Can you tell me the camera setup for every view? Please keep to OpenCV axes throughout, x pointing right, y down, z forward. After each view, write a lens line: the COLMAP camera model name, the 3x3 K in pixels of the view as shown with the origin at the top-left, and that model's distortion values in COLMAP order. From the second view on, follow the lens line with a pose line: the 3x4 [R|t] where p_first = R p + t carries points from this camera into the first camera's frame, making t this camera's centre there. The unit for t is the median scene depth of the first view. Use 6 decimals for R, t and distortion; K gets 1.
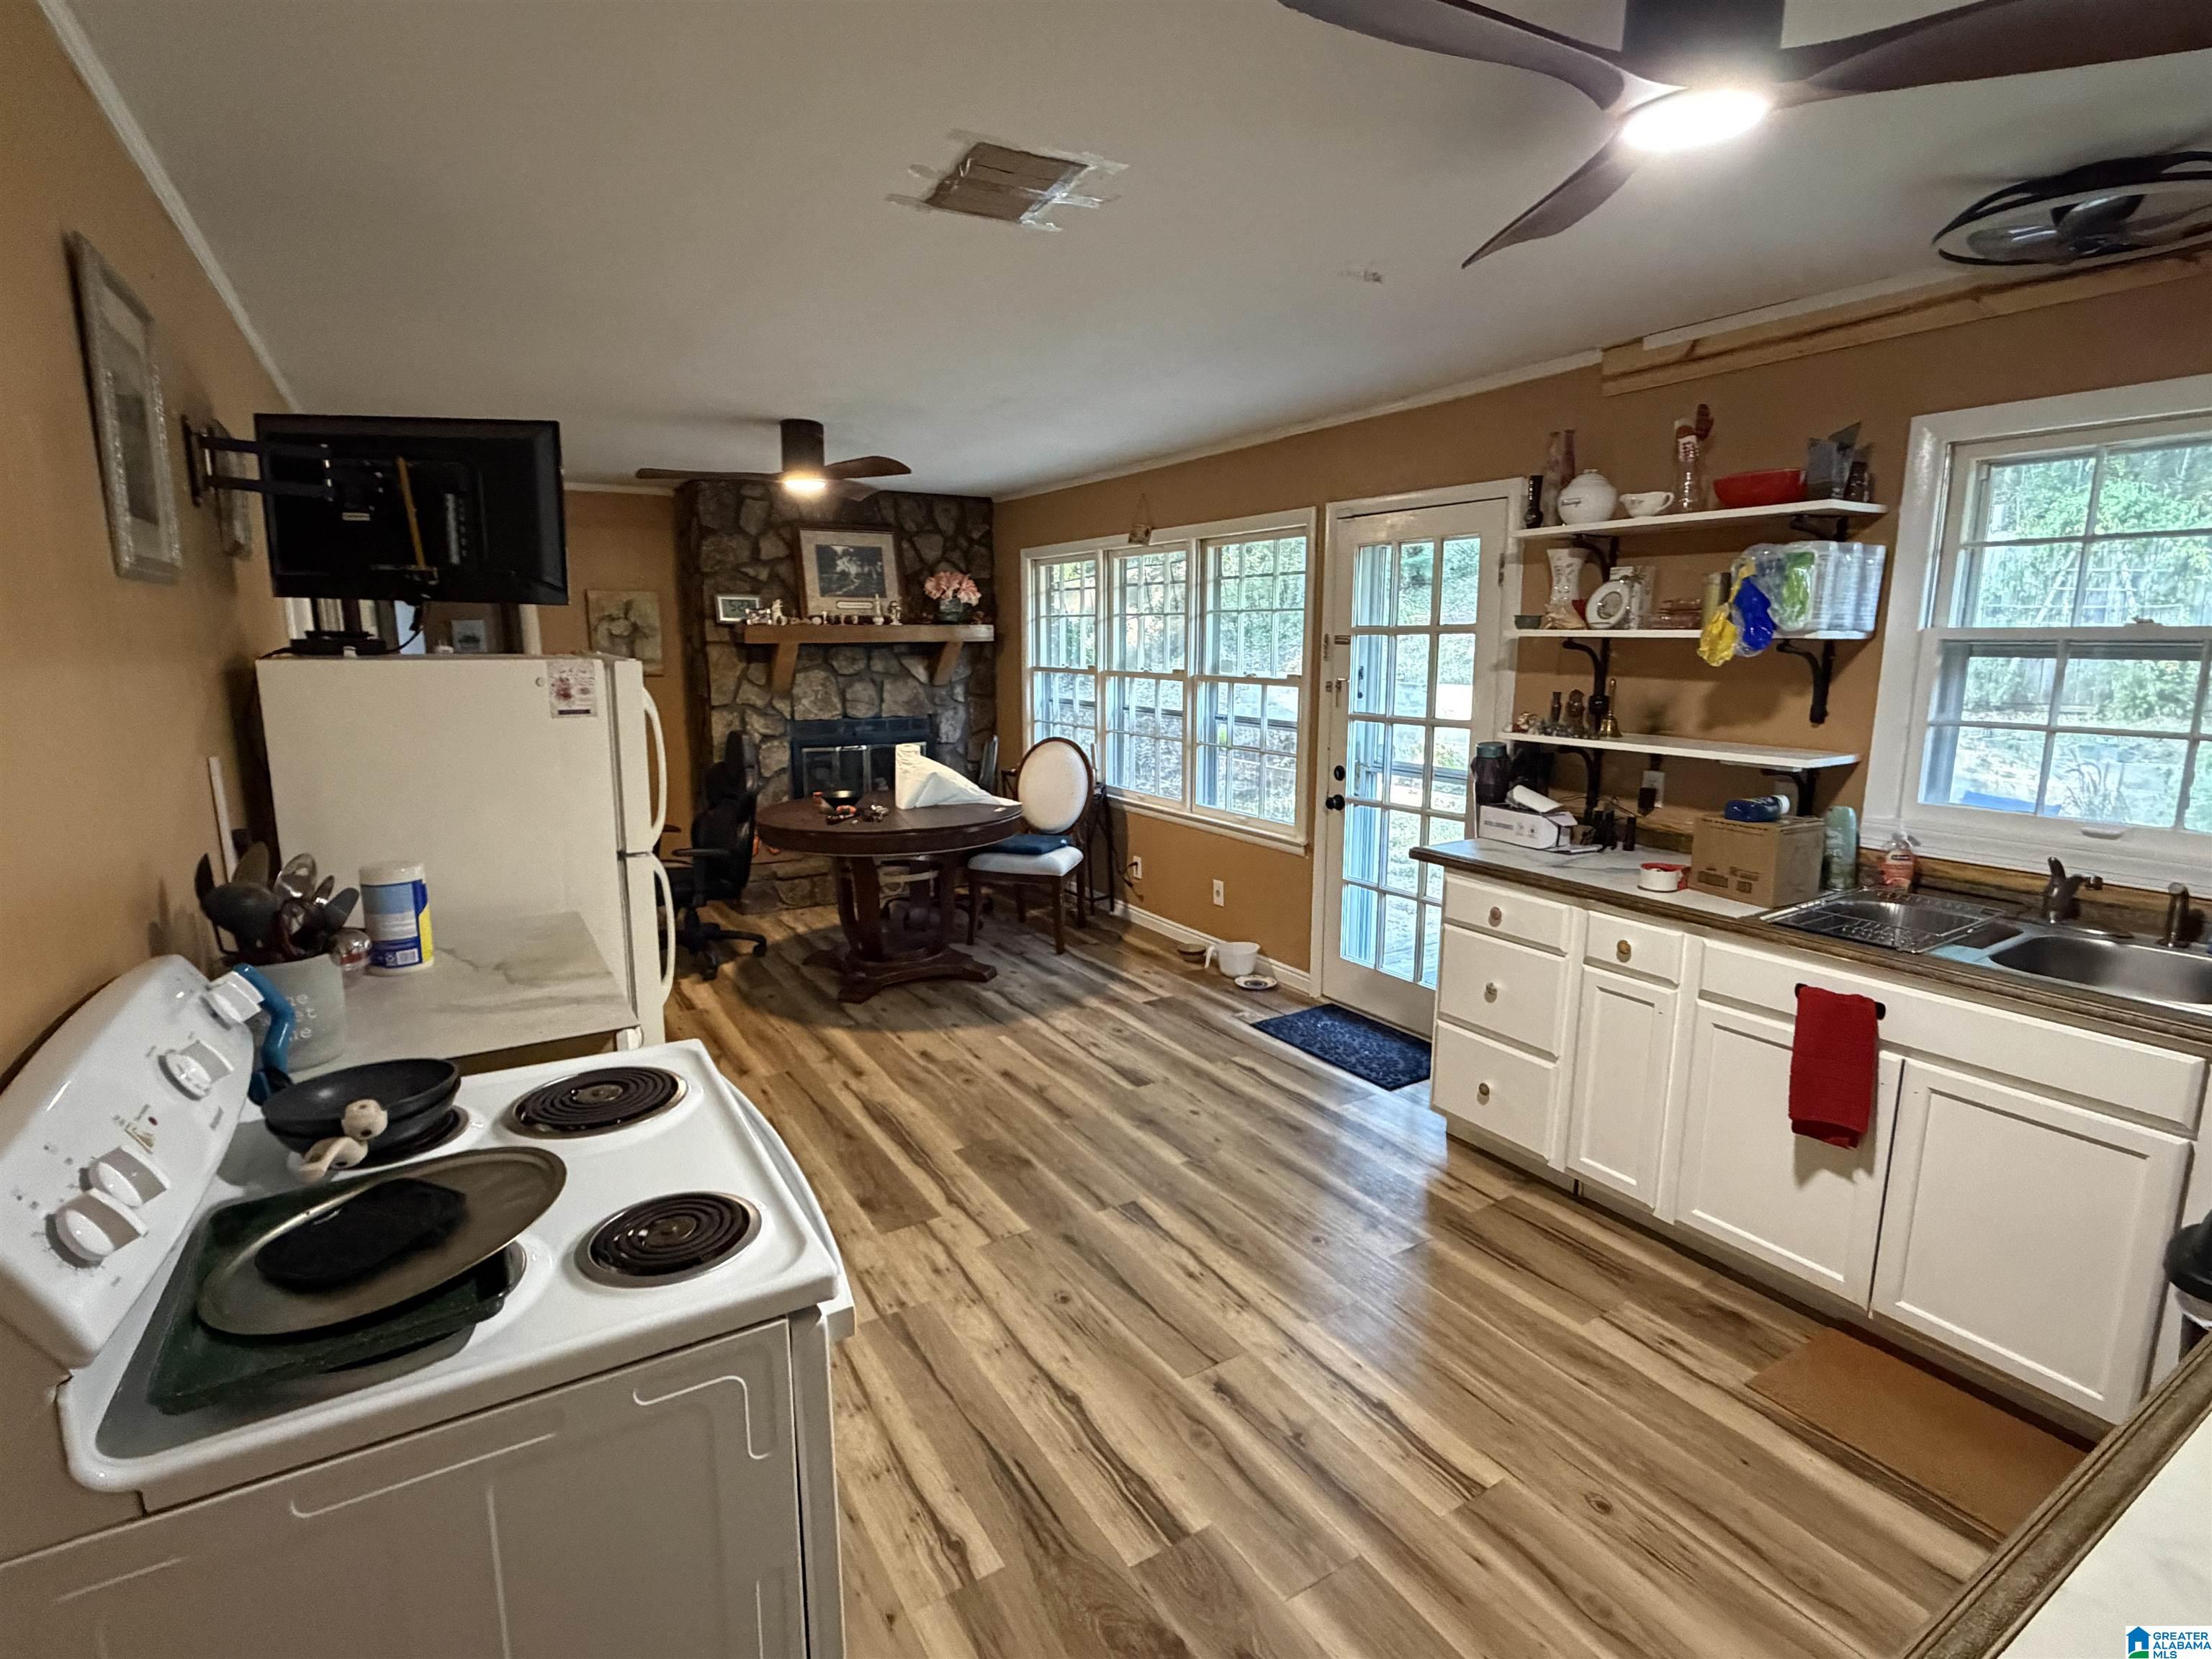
lens RADIAL K [[1069.8, 0, 1100.8], [0, 1069.8, 827.8], [0, 0, 1]] dist [0.000694, 0.000954]
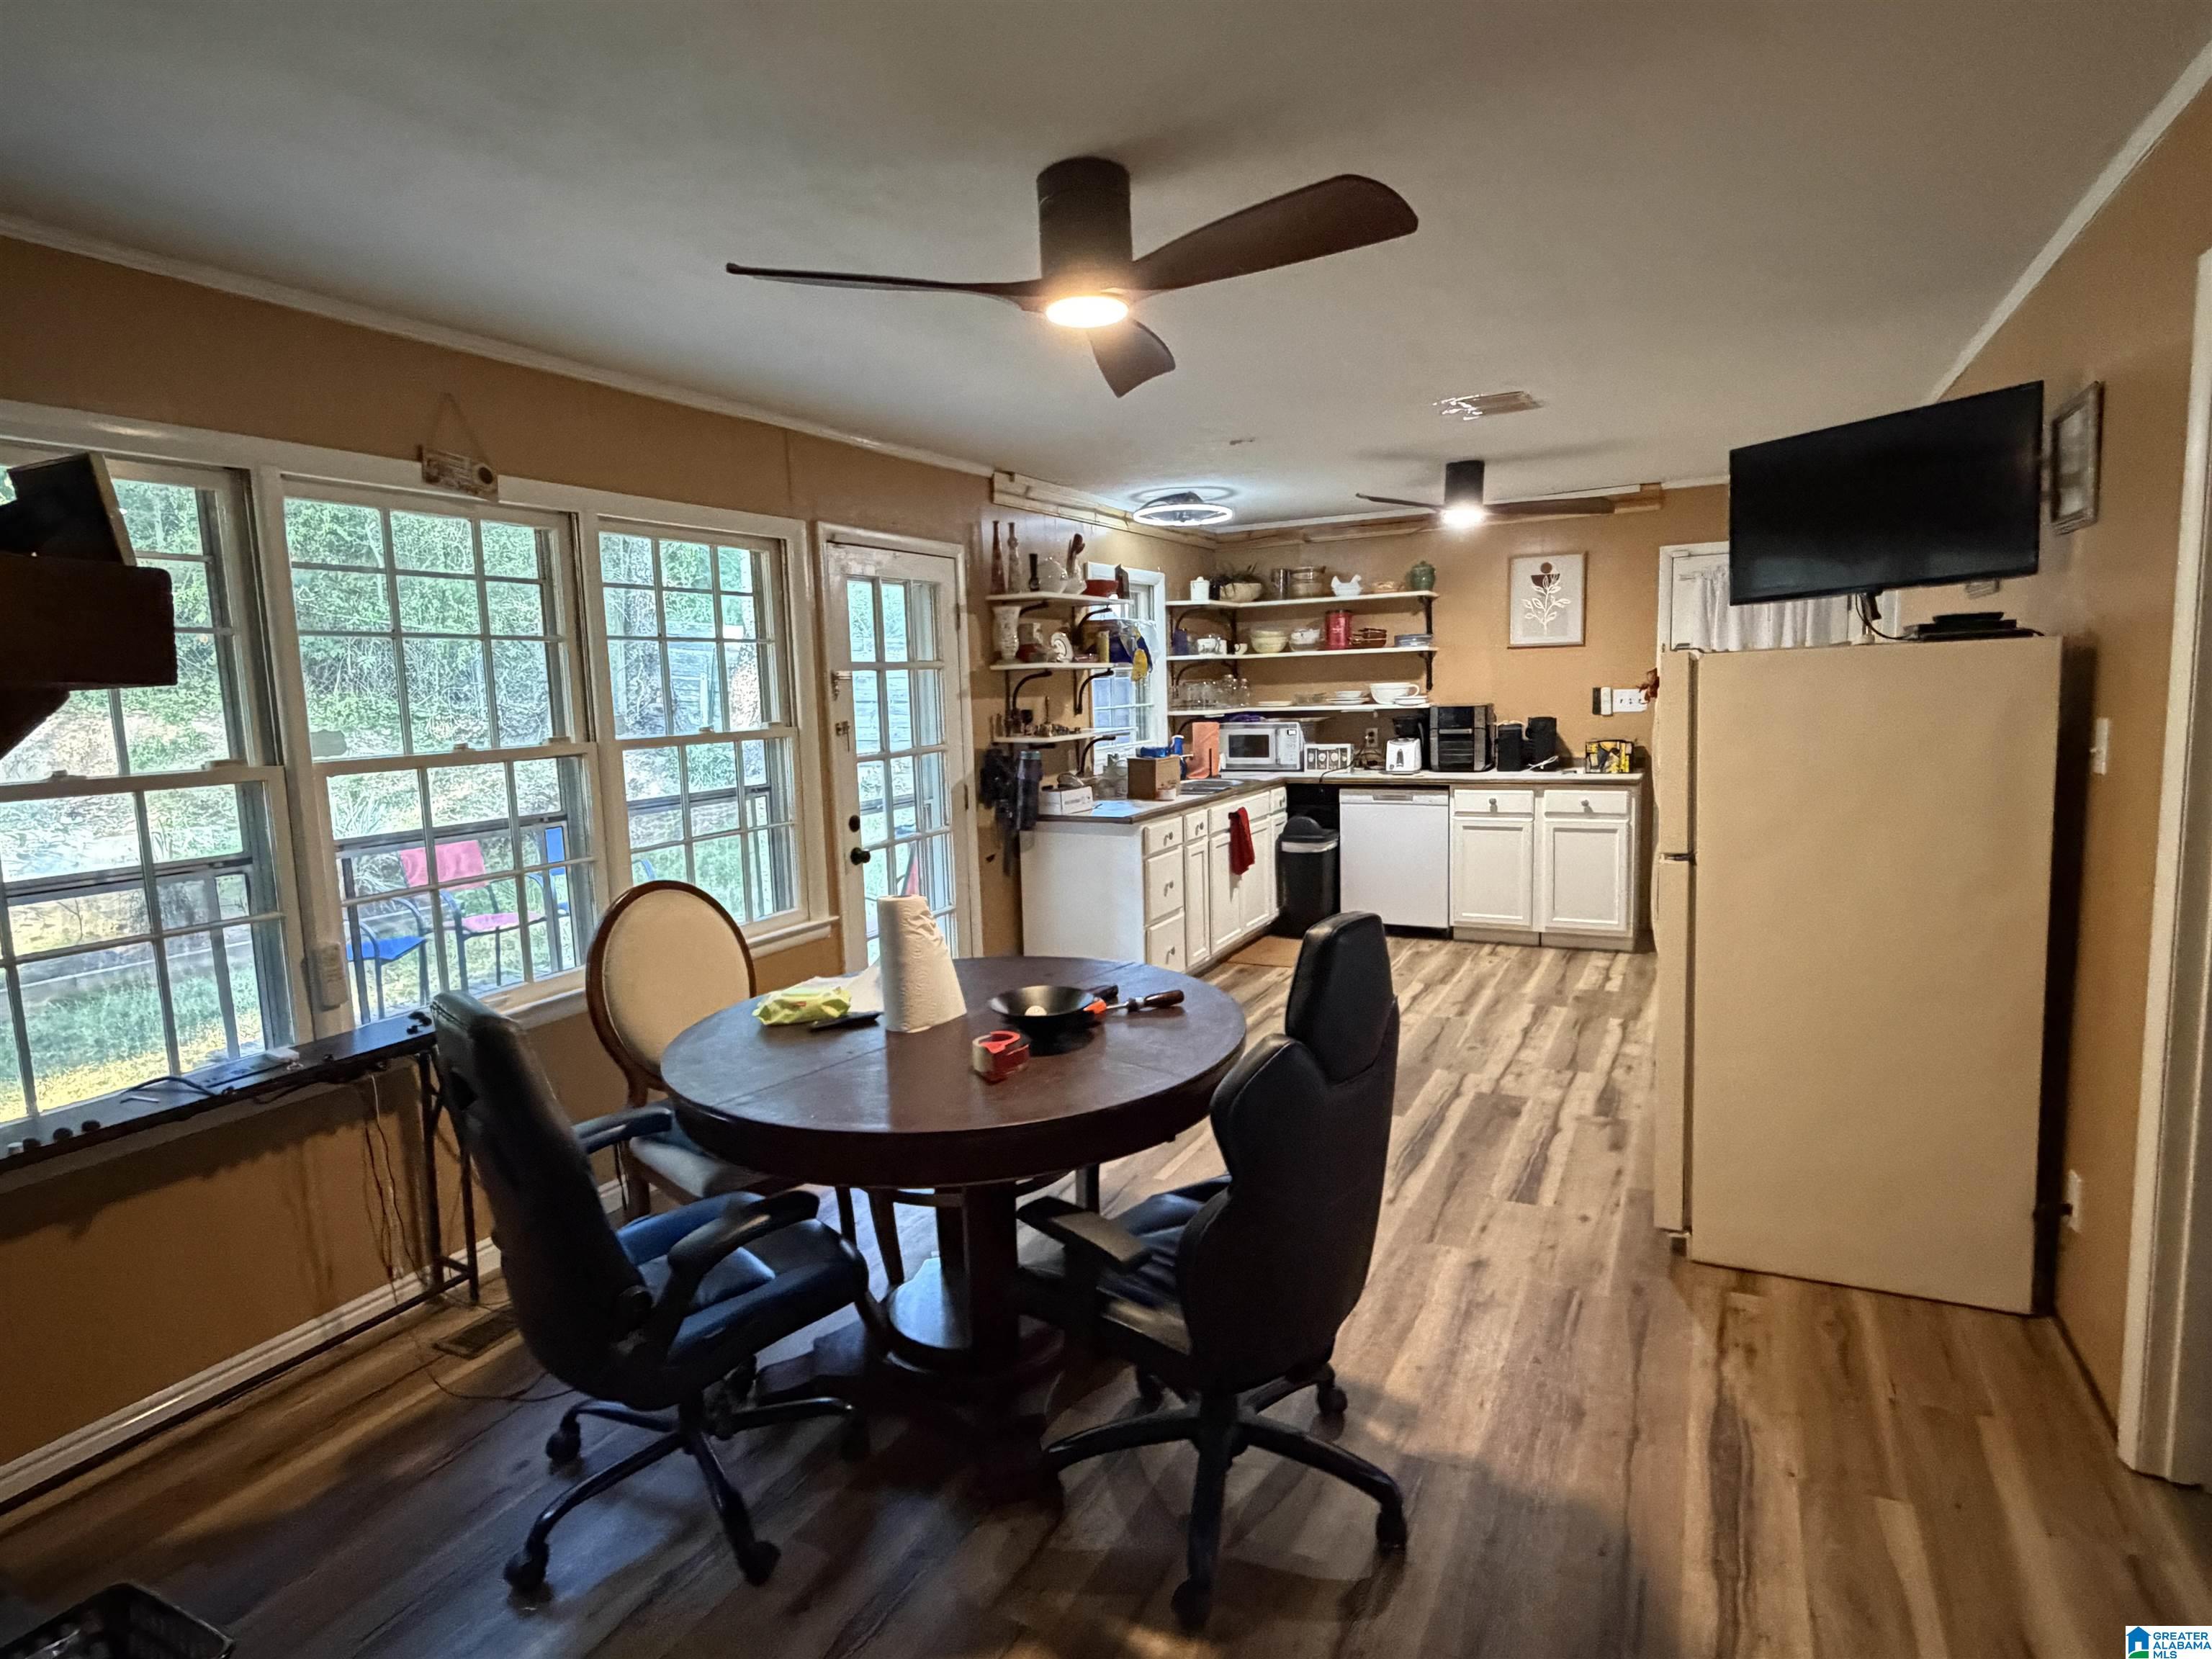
lens RADIAL K [[1182.7, 0, 1101.6], [0, 1182.7, 829.1], [0, 0, 1]] dist [0.004171, -0.000274]
pose [[-0.514215, -0.086802, 0.853257, -1.089845], [0.189144, 0.958894, 0.211536, -0.324510], [-0.836545, 0.270164, -0.476660, 1.940329]]
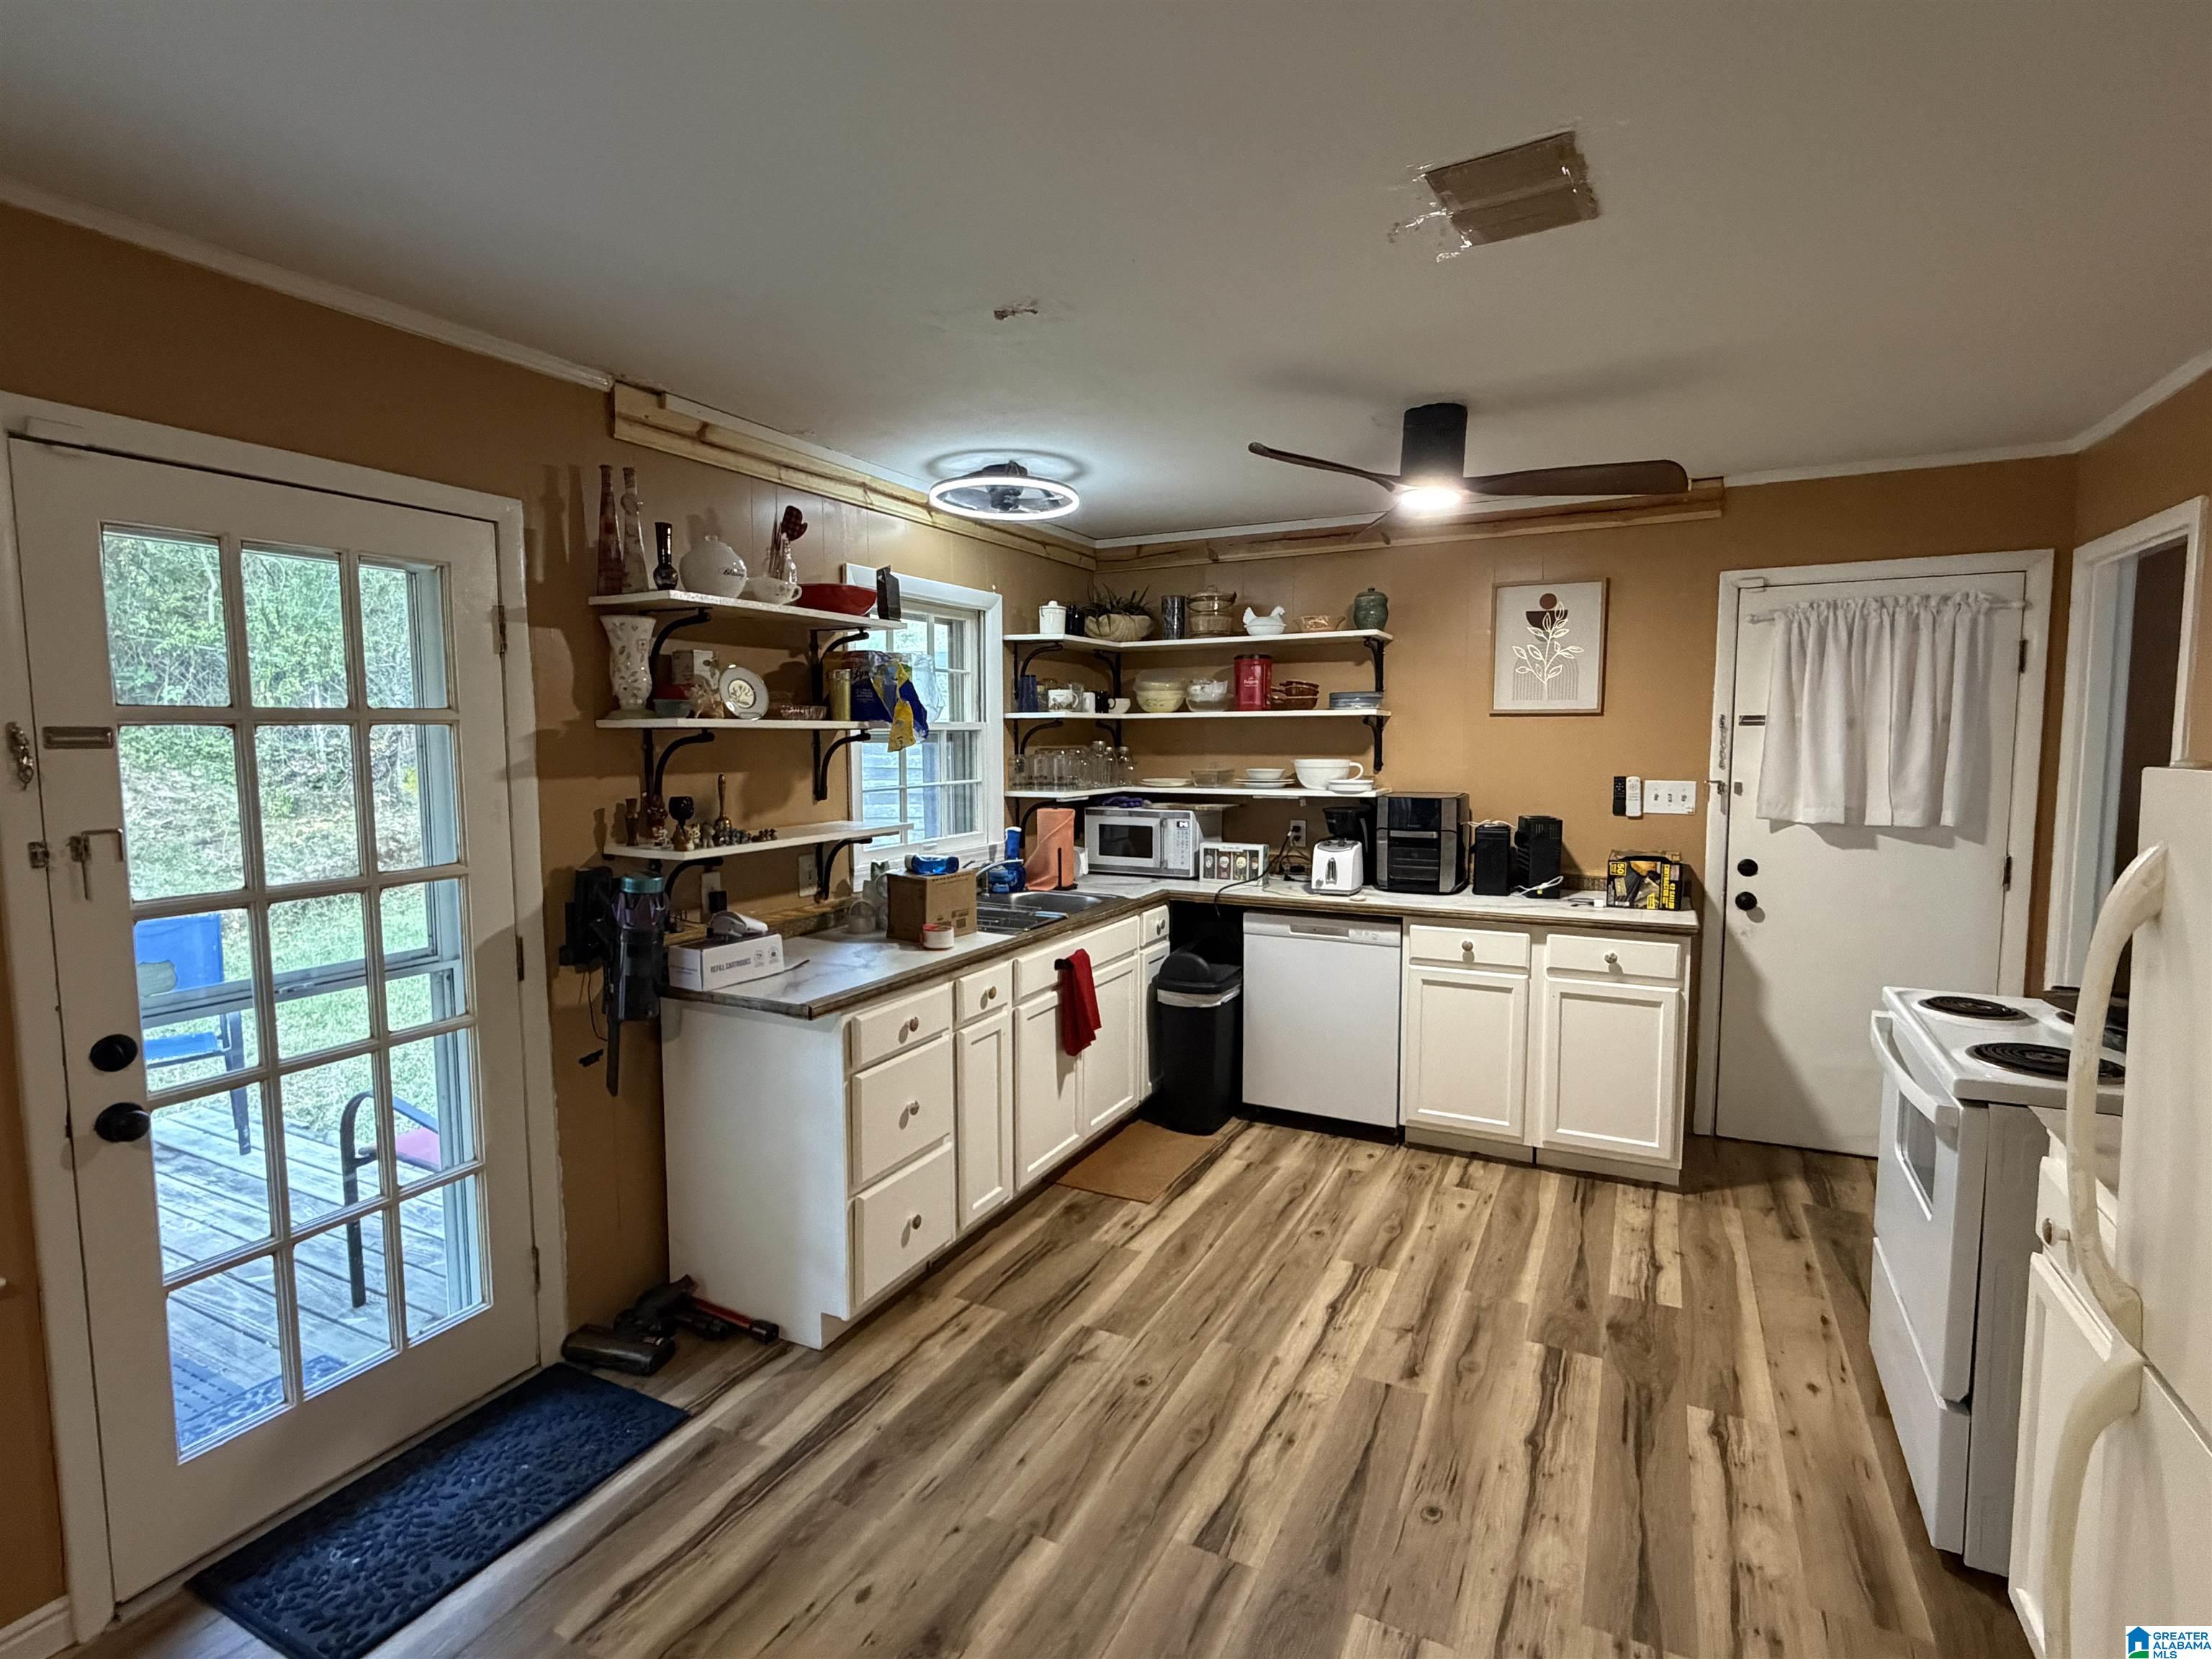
lens RADIAL K [[1069.8, 0, 1108.8], [0, 1069.8, 830.2], [0, 0, 1]] dist [0.000694, 0.000954]
pose [[-0.521101, -0.072134, 0.850441, -0.487248], [0.160475, 0.970370, 0.180636, -0.221355], [-0.838273, 0.230605, -0.494086, 1.284702]]
